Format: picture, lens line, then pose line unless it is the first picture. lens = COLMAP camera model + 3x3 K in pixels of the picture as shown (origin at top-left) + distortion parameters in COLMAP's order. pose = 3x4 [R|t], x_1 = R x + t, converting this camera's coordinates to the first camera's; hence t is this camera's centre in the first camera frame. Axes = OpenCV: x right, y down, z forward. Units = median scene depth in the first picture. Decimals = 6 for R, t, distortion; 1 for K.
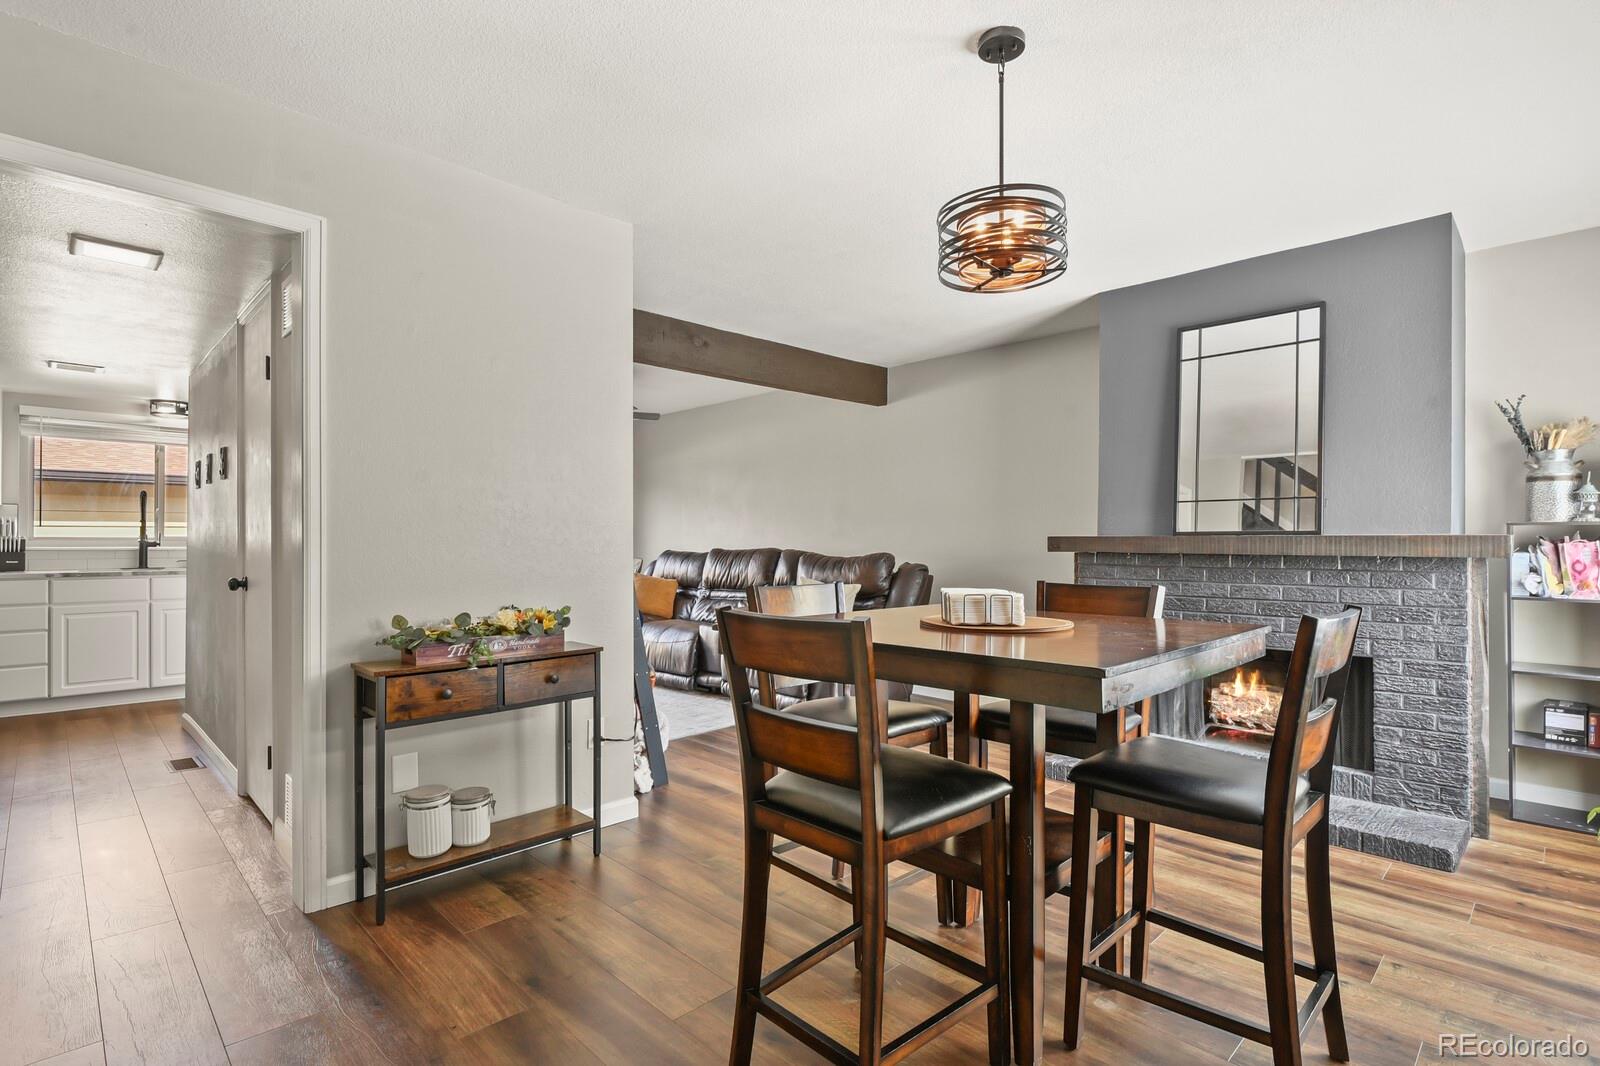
lens RADIAL K [[773.4, 0, 803.3], [0, 773.4, 538.8], [0, 0, 1]] dist [0.003631, -0.009226]
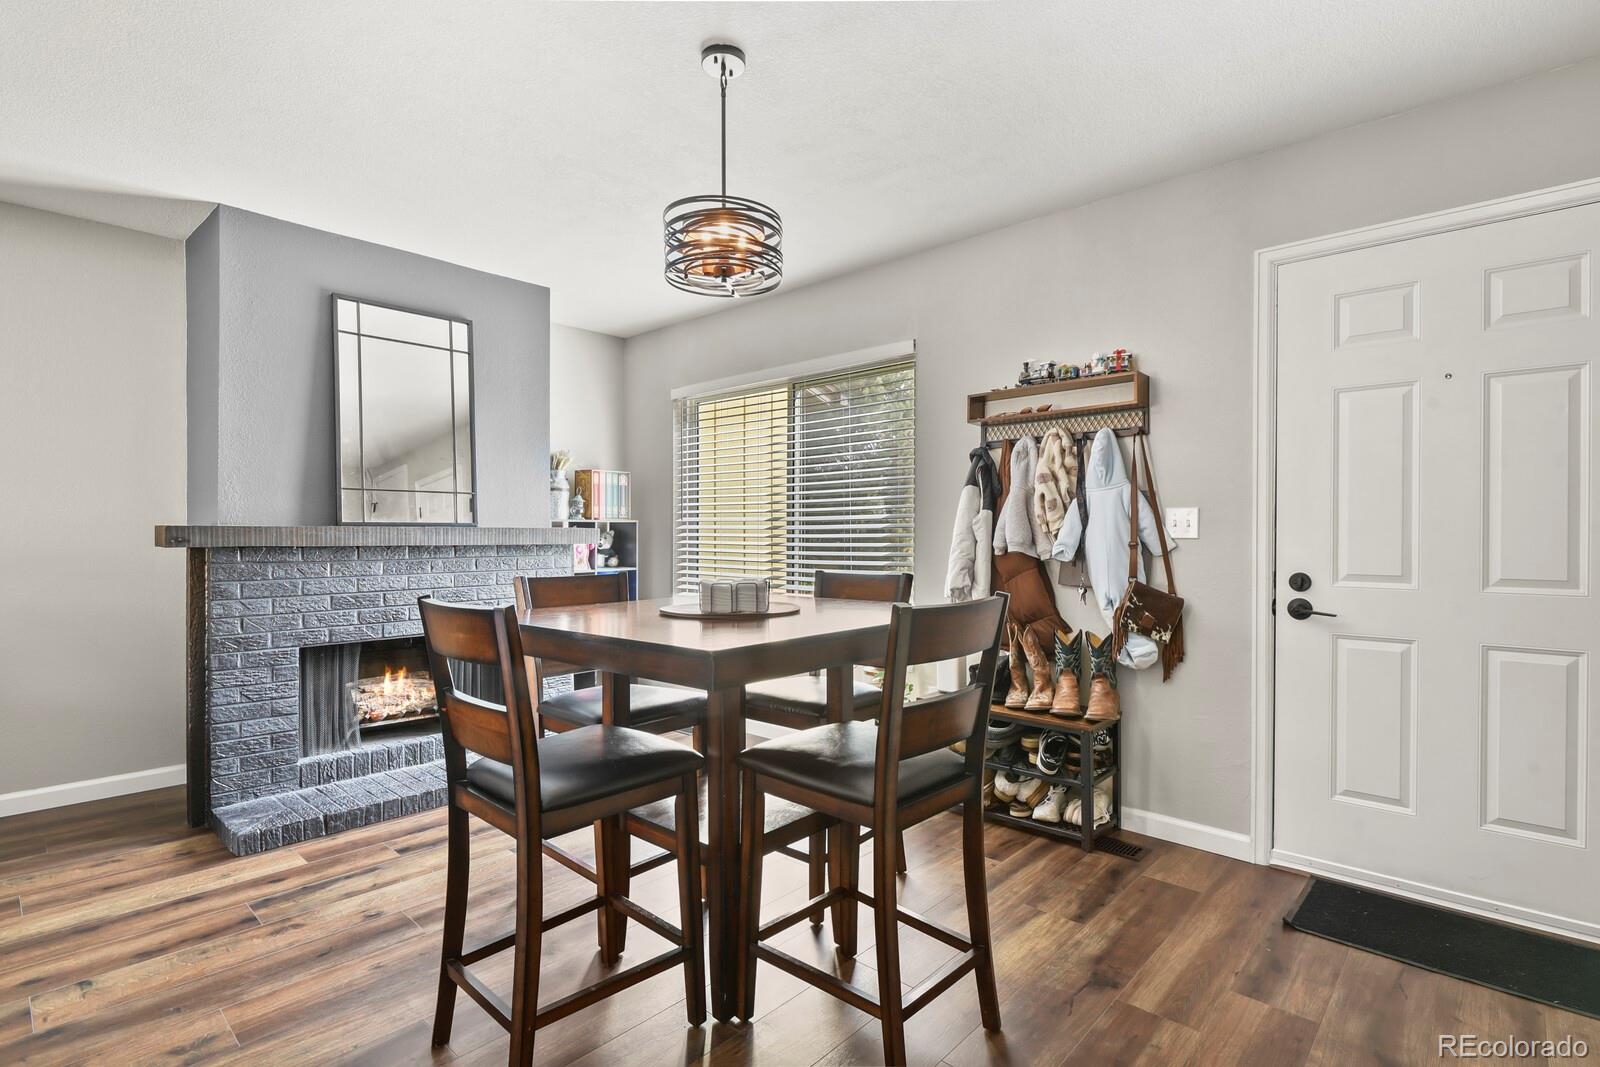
lens RADIAL K [[773.4, 0, 803.3], [0, 773.4, 539.3], [0, 0, 1]] dist [0.003631, -0.009226]
pose [[-0.052497, -0.010267, 0.998568, -0.494563], [-0.003911, 0.999942, 0.010075, -0.000636], [-0.998613, -0.003377, -0.052534, 0.580226]]
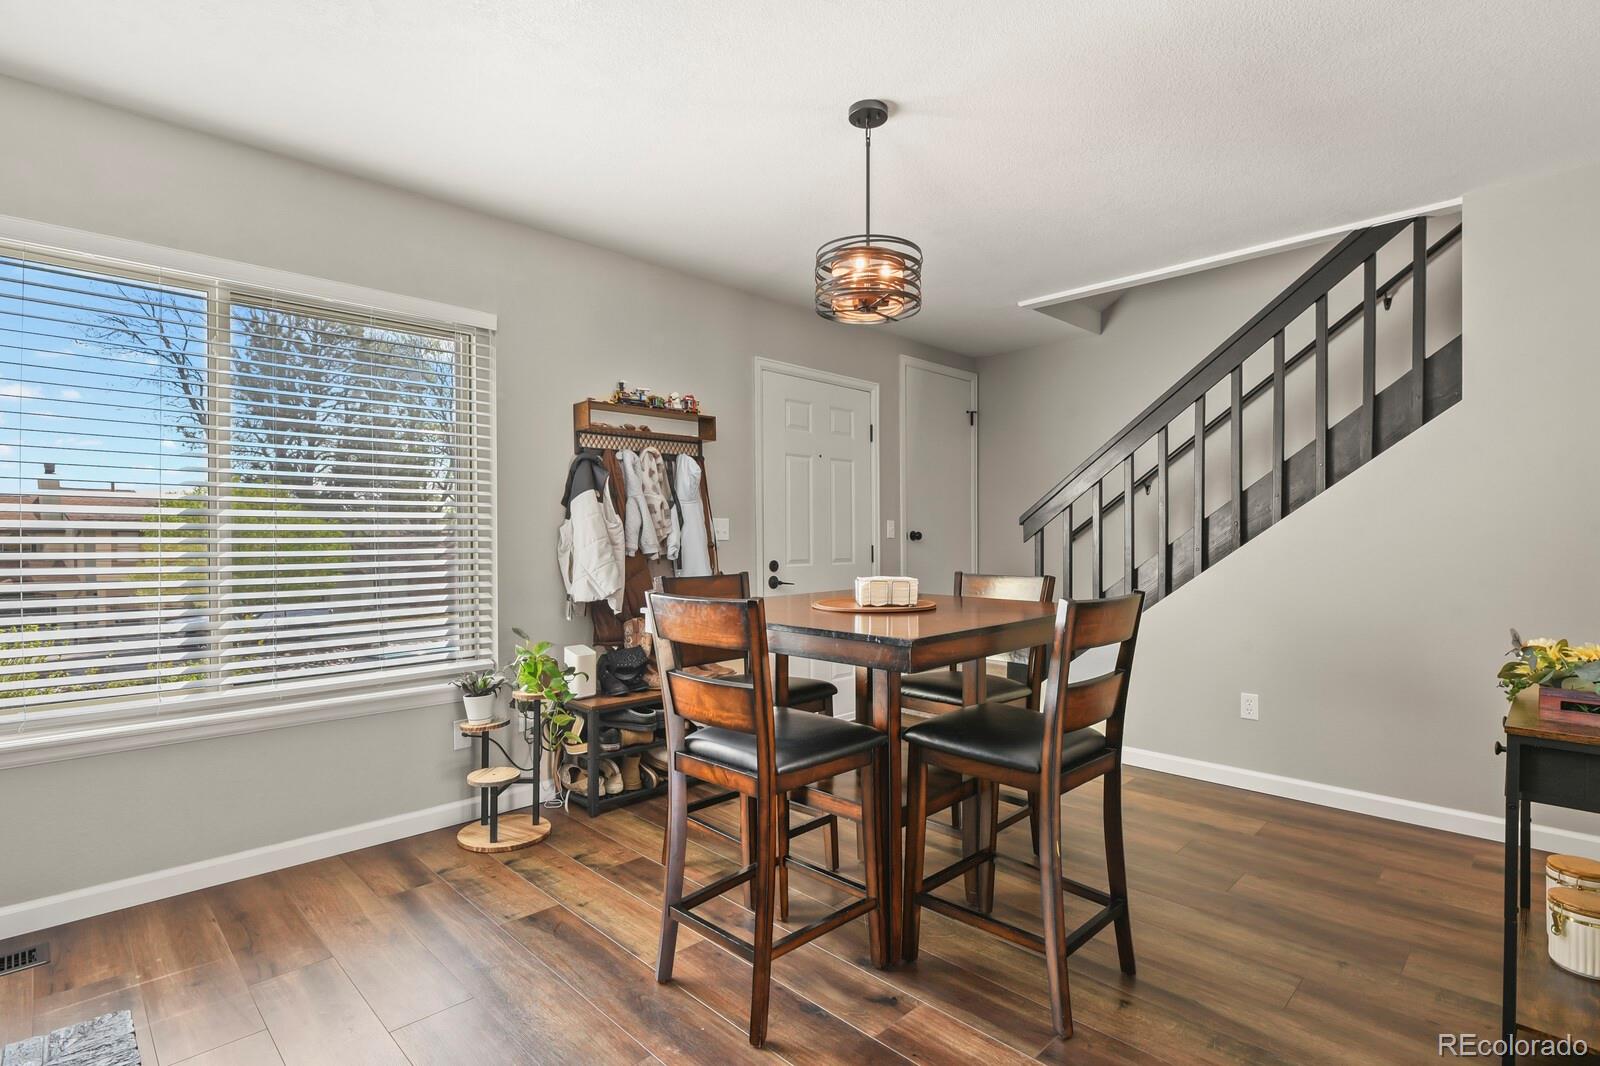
lens RADIAL K [[773.4, 0, 803.3], [0, 773.4, 538.8], [0, 0, 1]] dist [0.003631, -0.009226]
pose [[-0.999987, -0.003030, -0.004095, 0.219830], [-0.003034, 0.999995, 0.000816, 0.002131], [0.004092, 0.000829, -0.999991, 1.336705]]
